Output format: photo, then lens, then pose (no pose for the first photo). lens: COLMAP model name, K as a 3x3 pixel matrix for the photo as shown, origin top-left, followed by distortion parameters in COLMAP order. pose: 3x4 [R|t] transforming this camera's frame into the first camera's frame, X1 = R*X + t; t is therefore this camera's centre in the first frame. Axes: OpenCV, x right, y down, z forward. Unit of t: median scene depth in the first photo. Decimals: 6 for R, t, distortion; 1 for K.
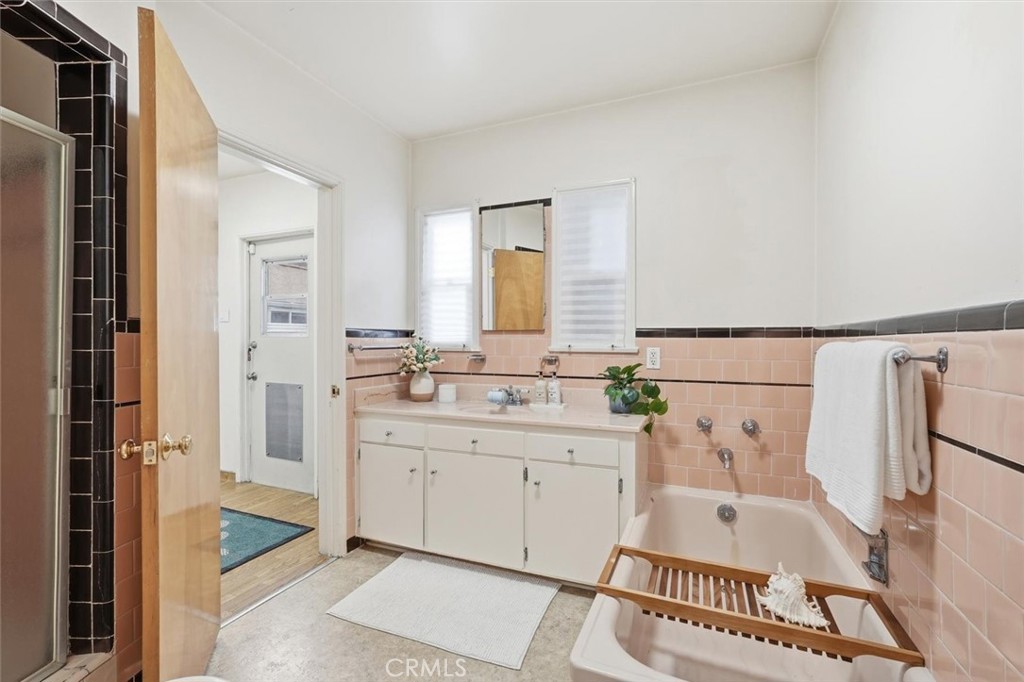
lens RADIAL K [[451.1, 0, 512.0], [0, 451.1, 341.0], [0, 0, 1]] dist [-0.002946, -0.000001]
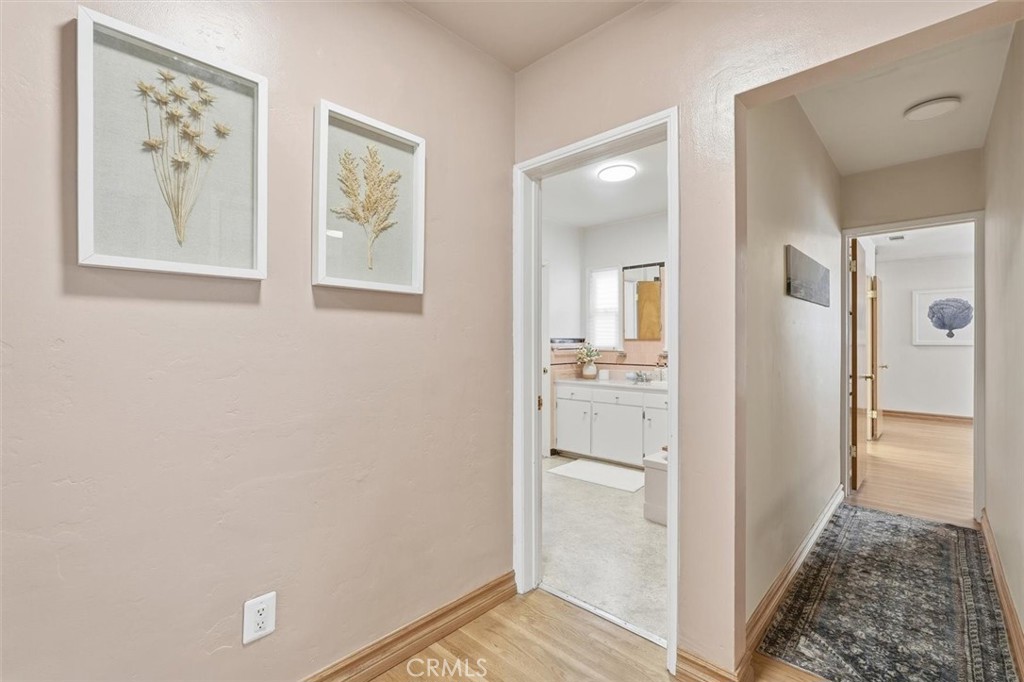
lens RADIAL K [[451.1, 0, 512.0], [0, 451.1, 341.0], [0, 0, 1]] dist [-0.002946, -0.000001]
pose [[0.935448, 0.000104, -0.353464, 0.143666], [-0.000725, 0.999998, -0.001625, -0.012592], [0.353463, 0.001777, 0.935447, -0.777021]]
